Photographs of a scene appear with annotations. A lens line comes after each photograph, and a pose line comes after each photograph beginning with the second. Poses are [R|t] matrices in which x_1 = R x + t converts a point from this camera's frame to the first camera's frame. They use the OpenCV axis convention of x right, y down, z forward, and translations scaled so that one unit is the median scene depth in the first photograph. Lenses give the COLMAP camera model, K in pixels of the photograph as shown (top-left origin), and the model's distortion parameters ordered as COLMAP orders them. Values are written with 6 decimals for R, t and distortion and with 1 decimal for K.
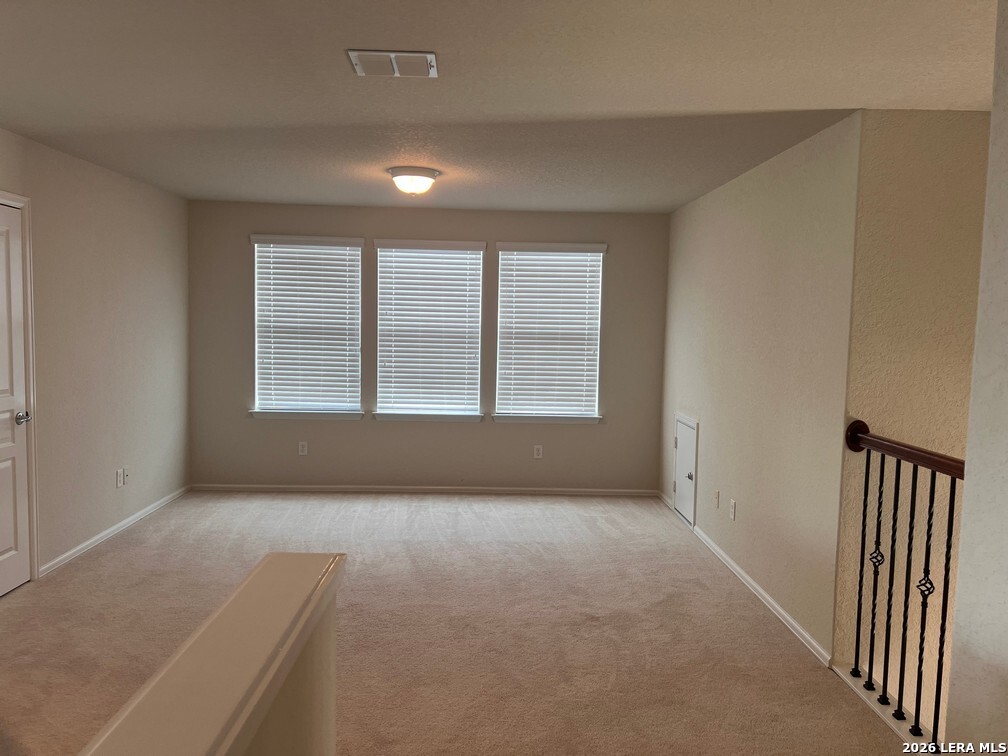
lens RADIAL K [[752.0, 0, 509.0], [0, 752.0, 381.4], [0, 0, 1]] dist [0.084479, -0.111250]
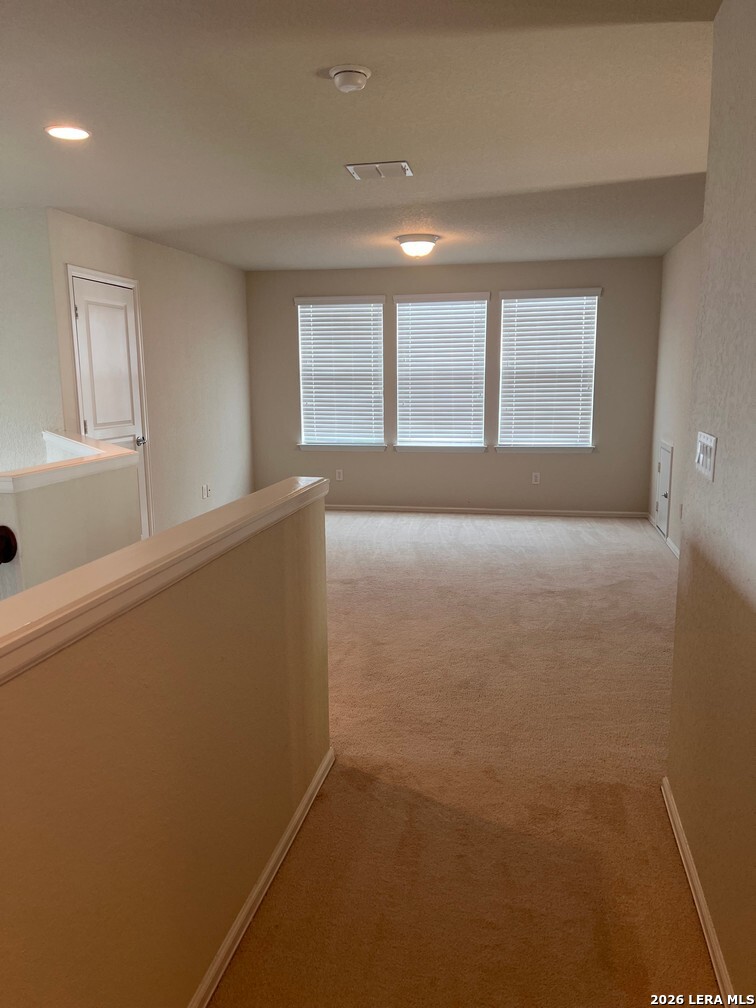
lens RADIAL K [[752.0, 0, 384.2], [0, 752.0, 505.4], [0, 0, 1]] dist [0.084479, -0.111250]
pose [[0.974544, 0.007541, -0.224068, 0.073620], [0.013412, 0.995683, 0.091840, 0.027691], [0.223793, -0.092508, 0.970237, -0.171907]]
